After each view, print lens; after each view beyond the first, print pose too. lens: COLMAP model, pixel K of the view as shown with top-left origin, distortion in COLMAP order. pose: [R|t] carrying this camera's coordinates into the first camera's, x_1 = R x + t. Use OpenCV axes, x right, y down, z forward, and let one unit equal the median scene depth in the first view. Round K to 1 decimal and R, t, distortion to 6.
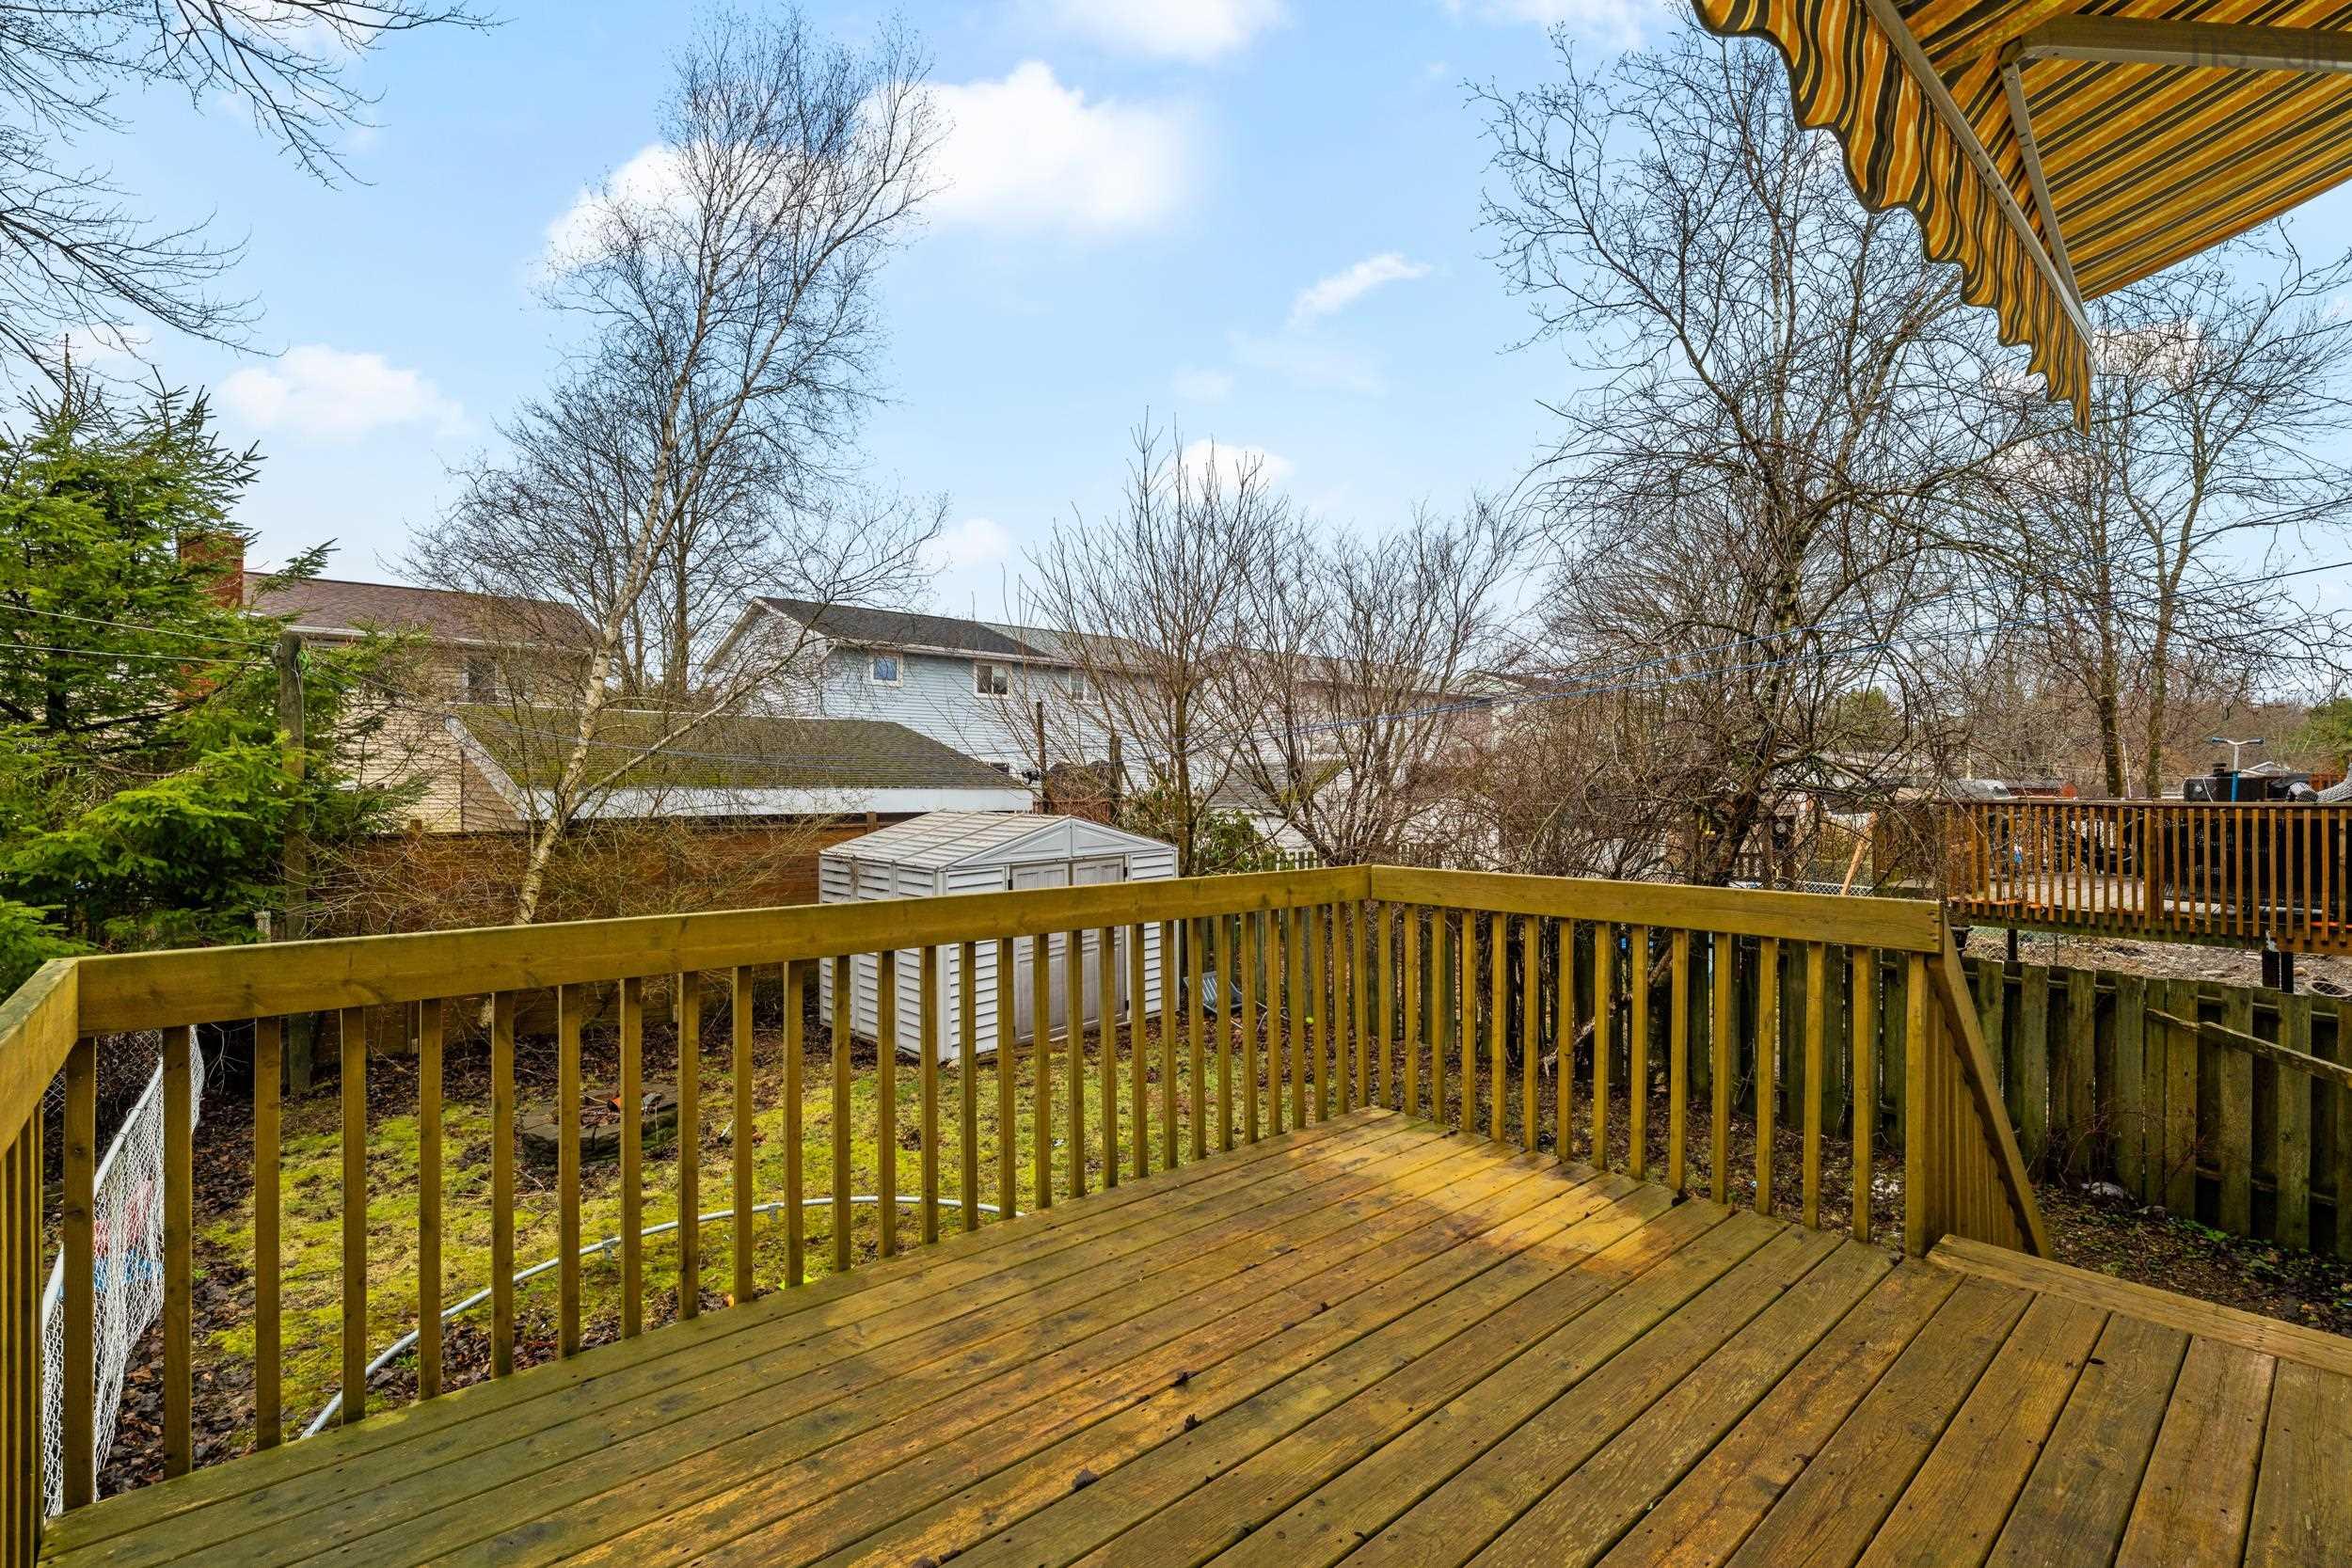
lens RADIAL K [[1060.7, 0, 1184.8], [0, 1060.7, 785.2], [0, 0, 1]] dist [-0.001886, 0.000092]
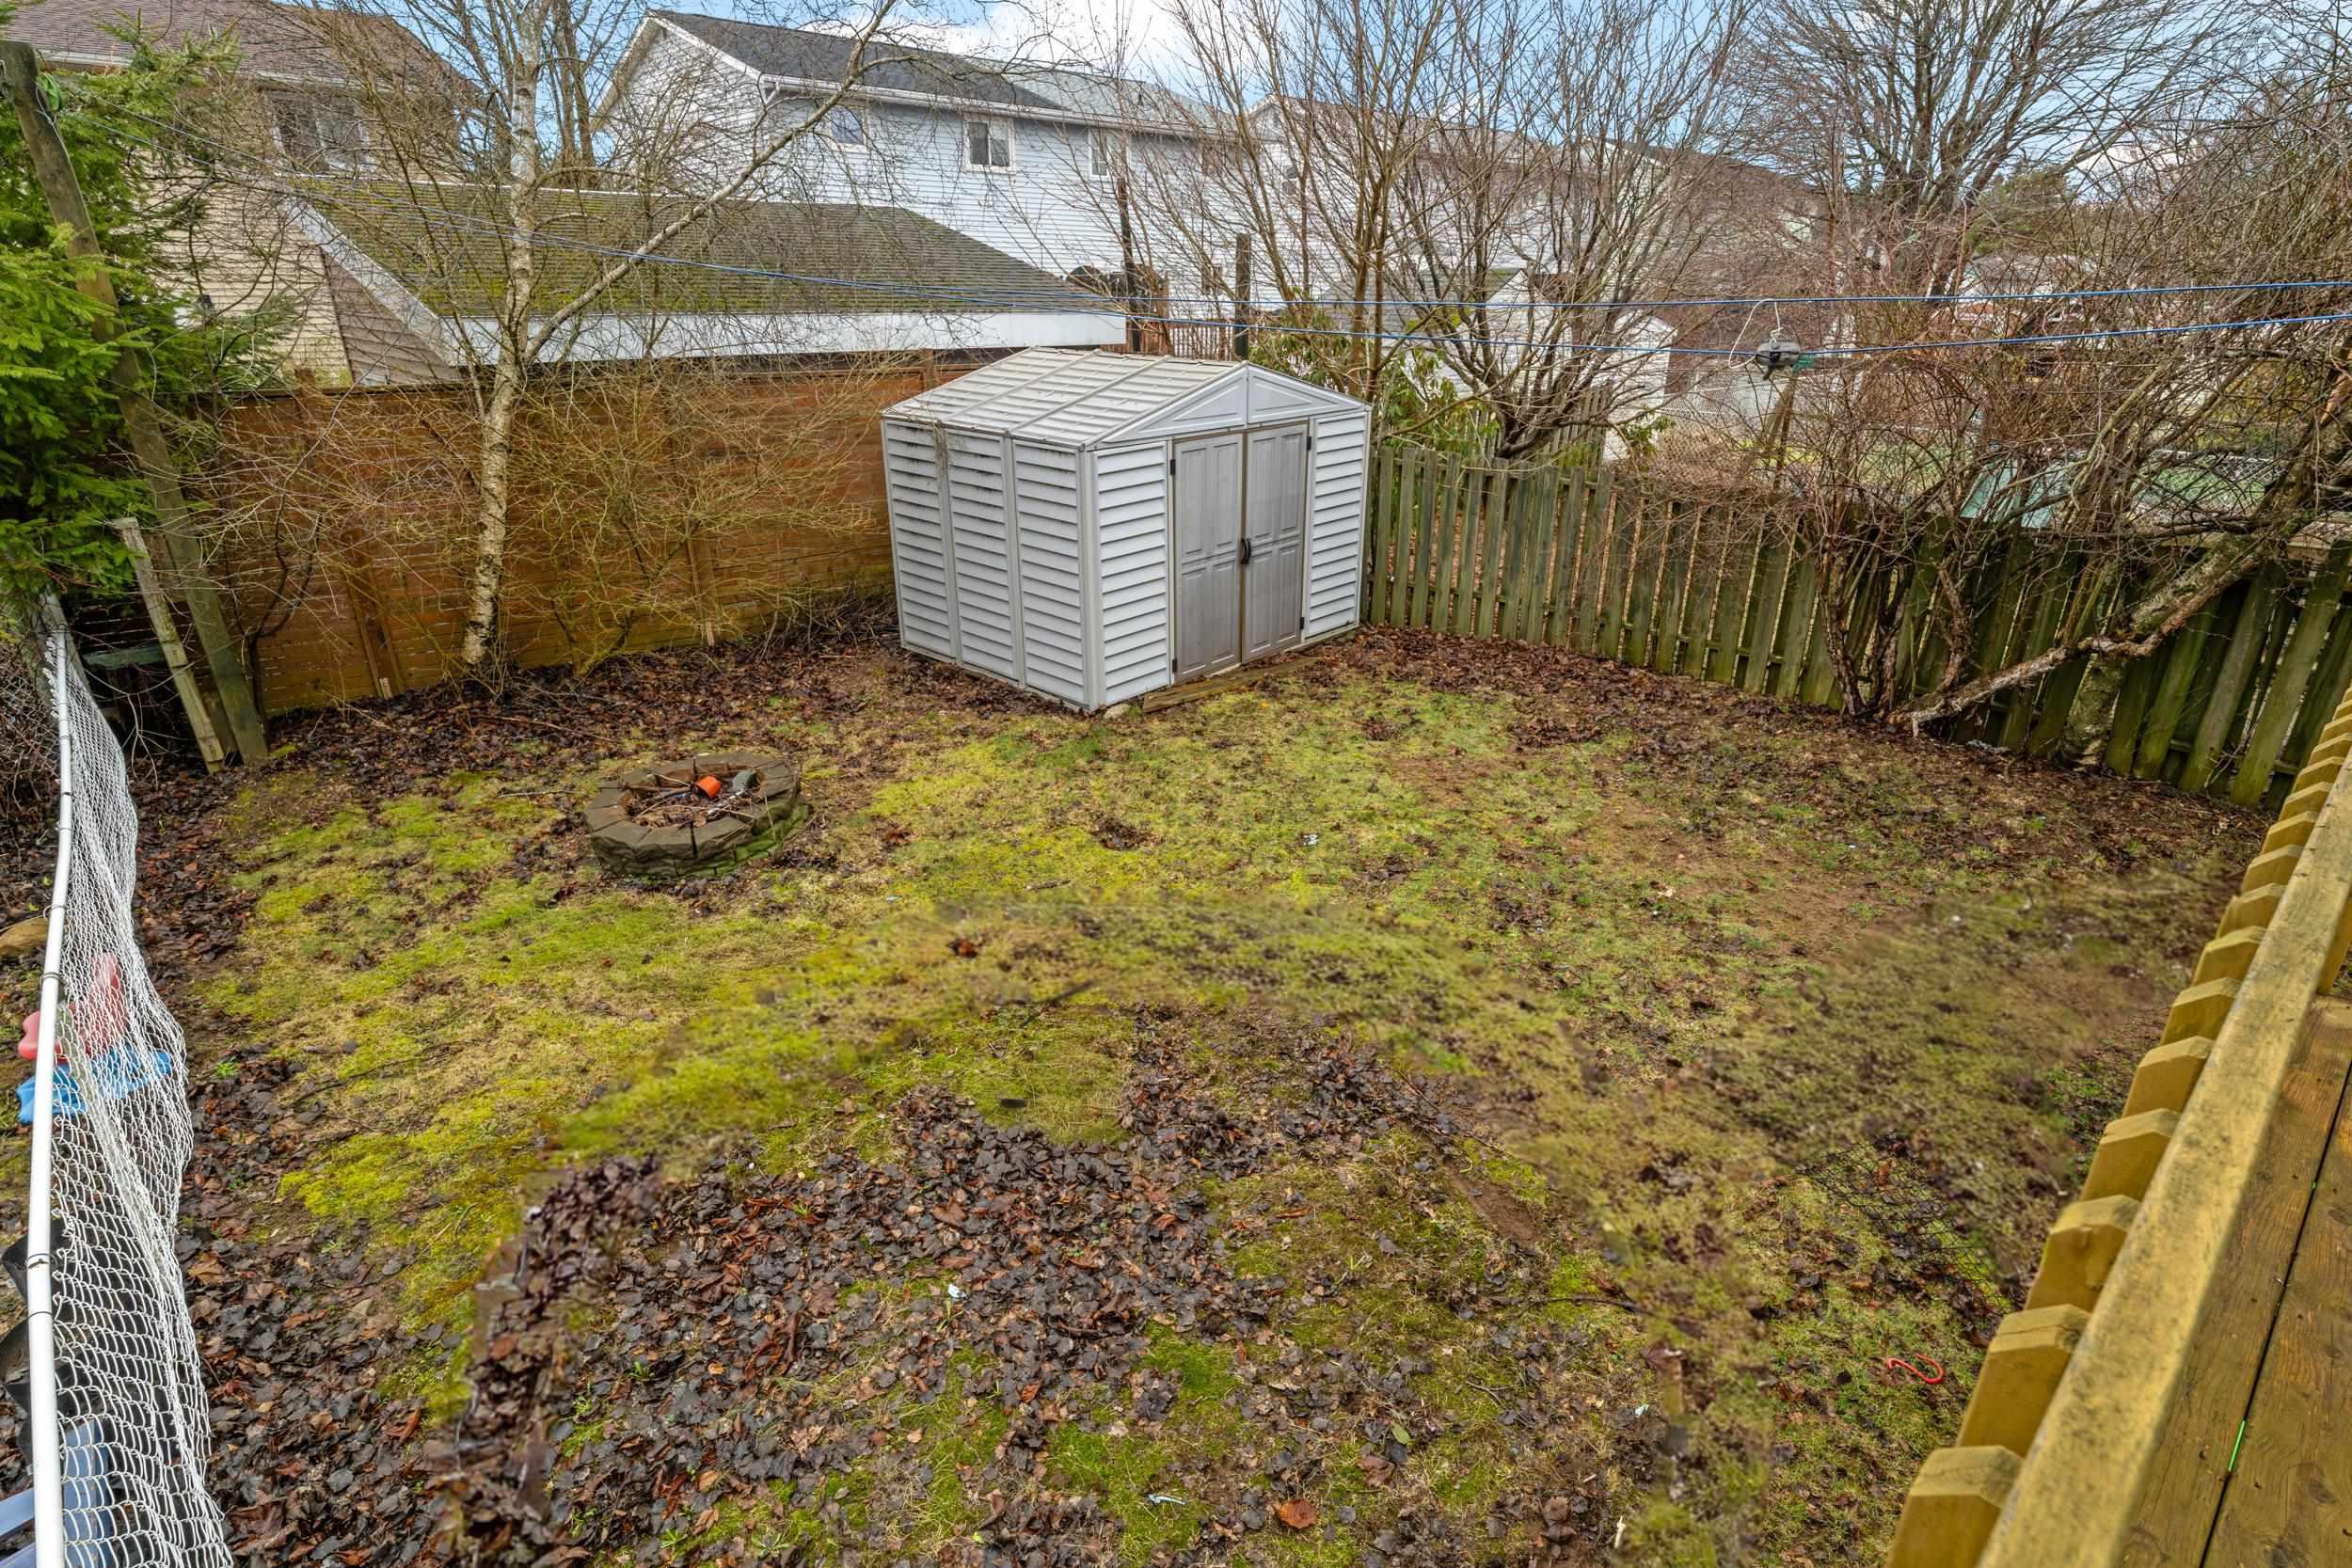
lens RADIAL K [[1177.2, 0, 1176.0], [0, 1177.2, 784.0], [0, 0, 1]] dist [-0.000690, 0.000148]
pose [[0.999926, -0.000740, 0.012145, -0.199765], [-0.004010, 0.922340, 0.386359, -0.016857], [-0.011487, -0.386379, 0.922269, 0.223756]]
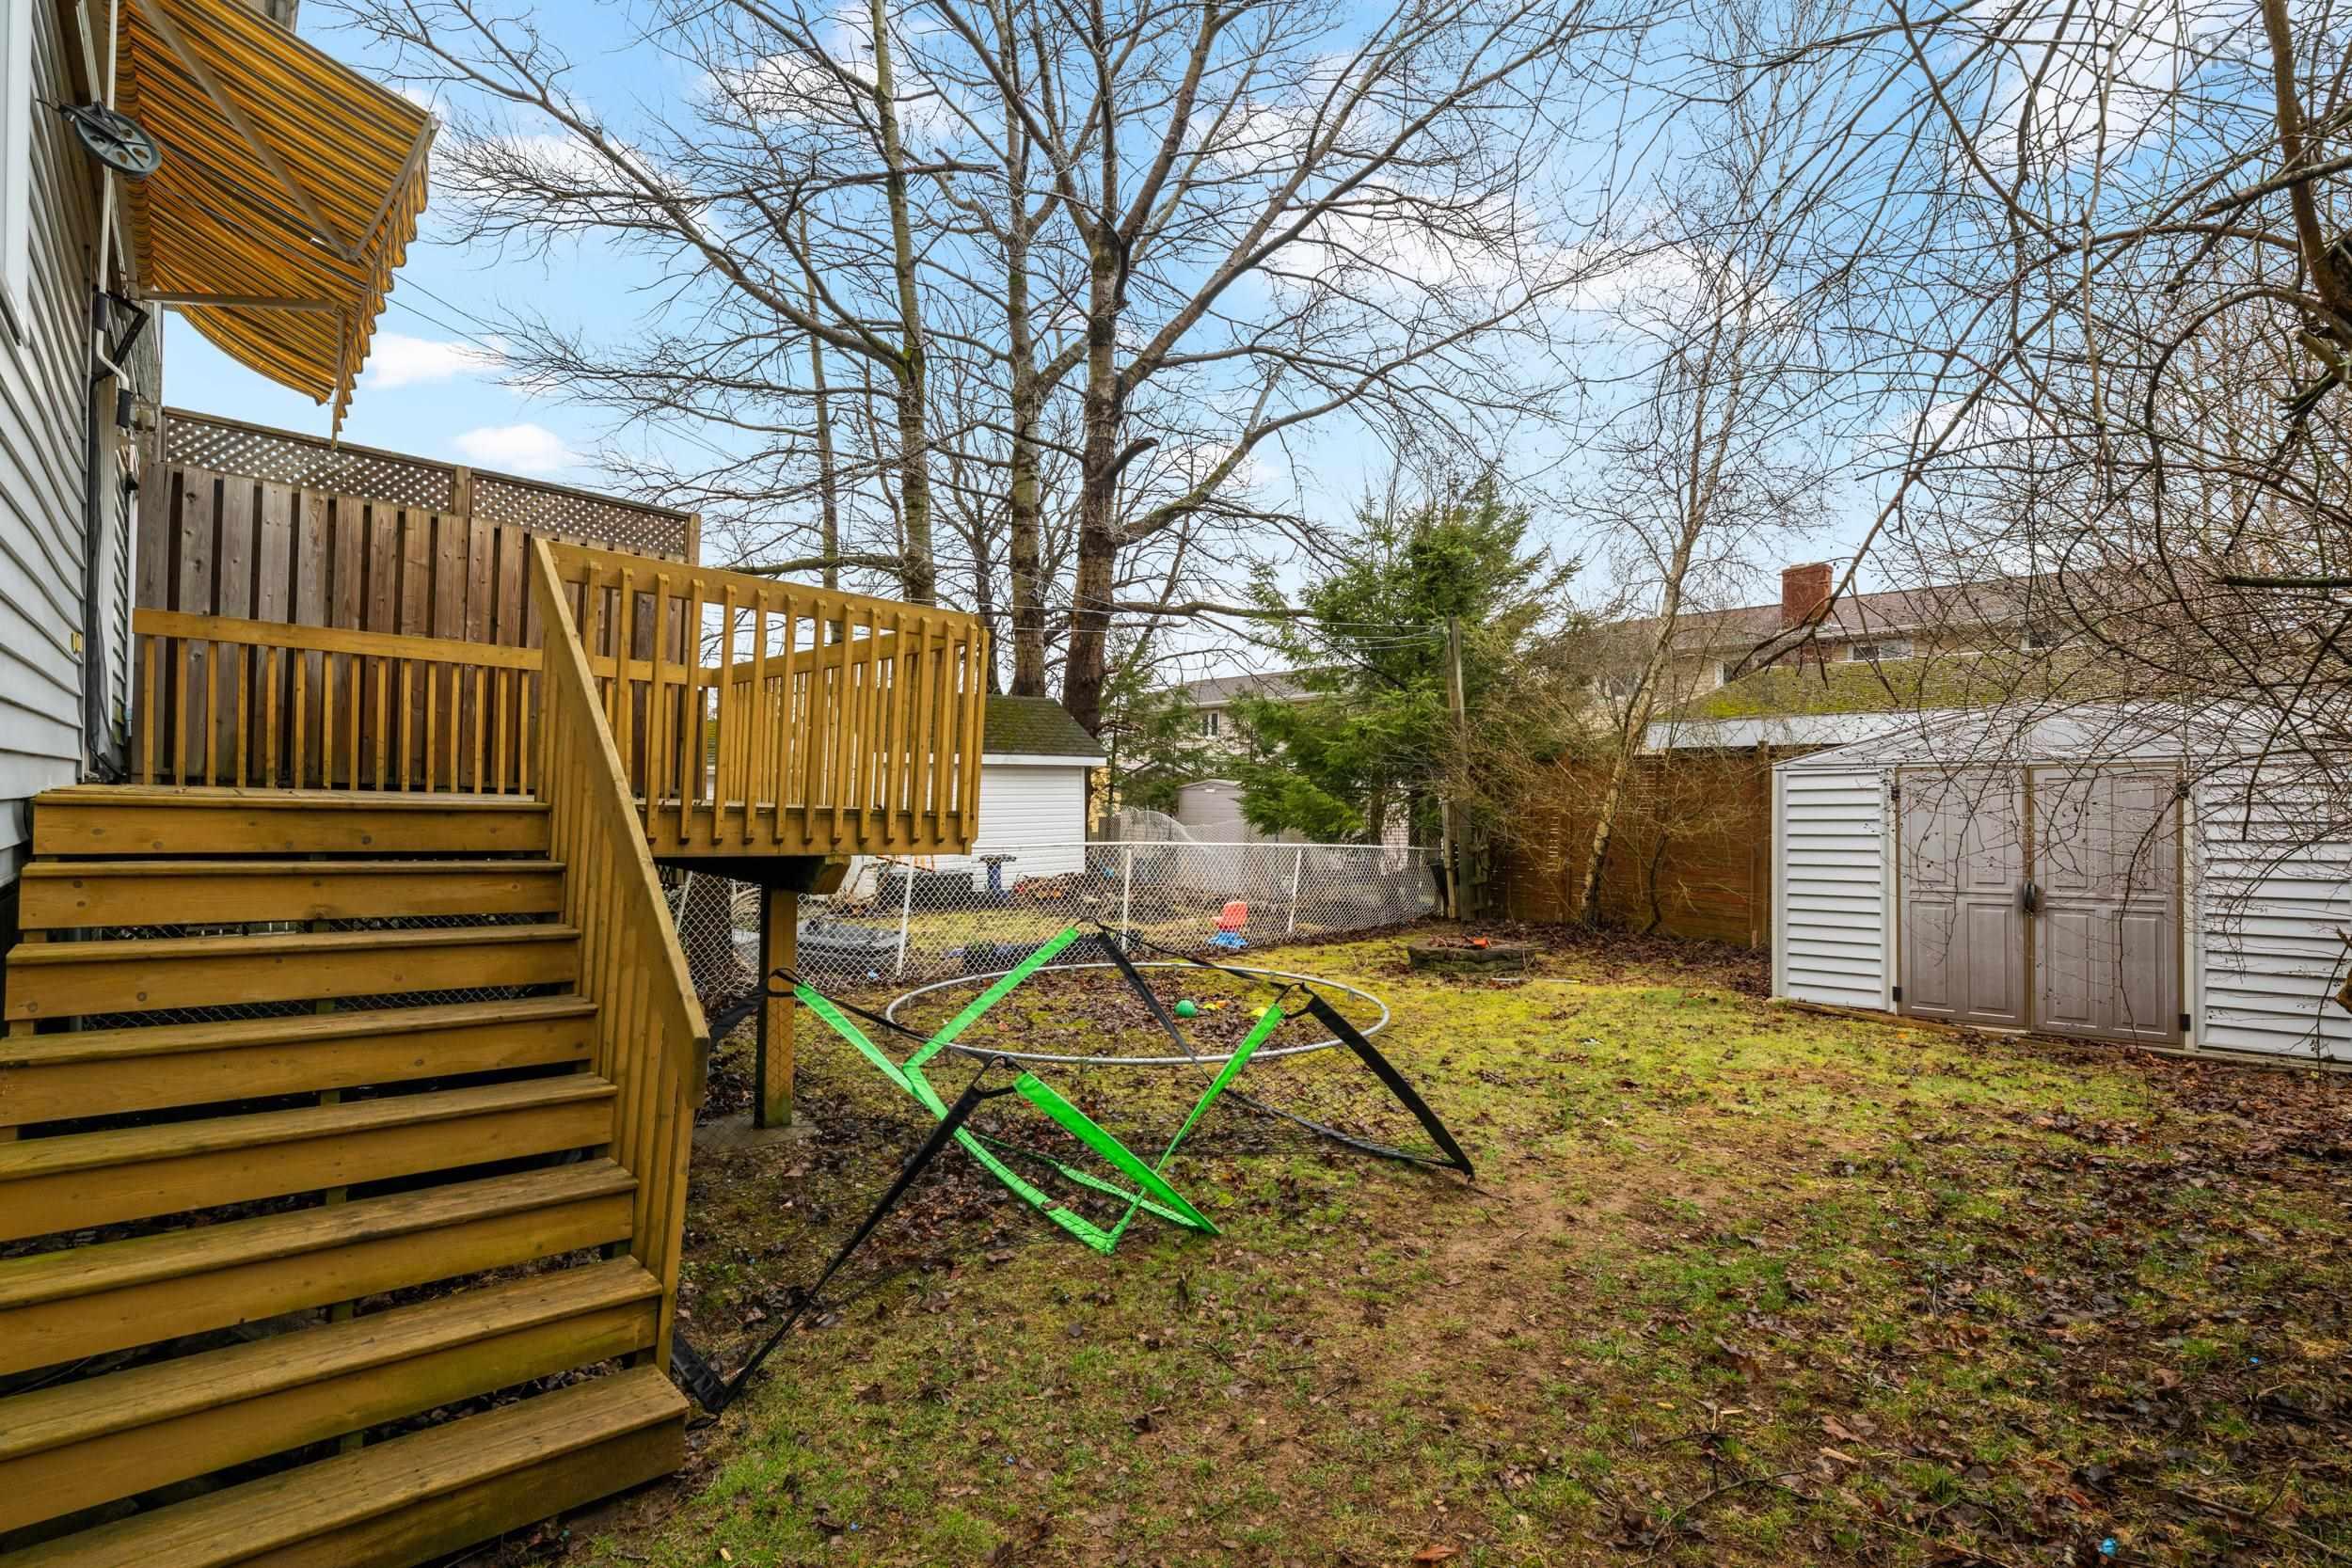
lens RADIAL K [[1062.7, 0, 1186.0], [0, 1062.7, 807.2], [0, 0, 1]] dist [-0.002118, -0.000241]
pose [[0.018440, 0.002061, -0.999828, 0.655893], [-0.026528, 0.999647, 0.001572, 0.133535], [0.999478, 0.026494, 0.018489, 0.571385]]
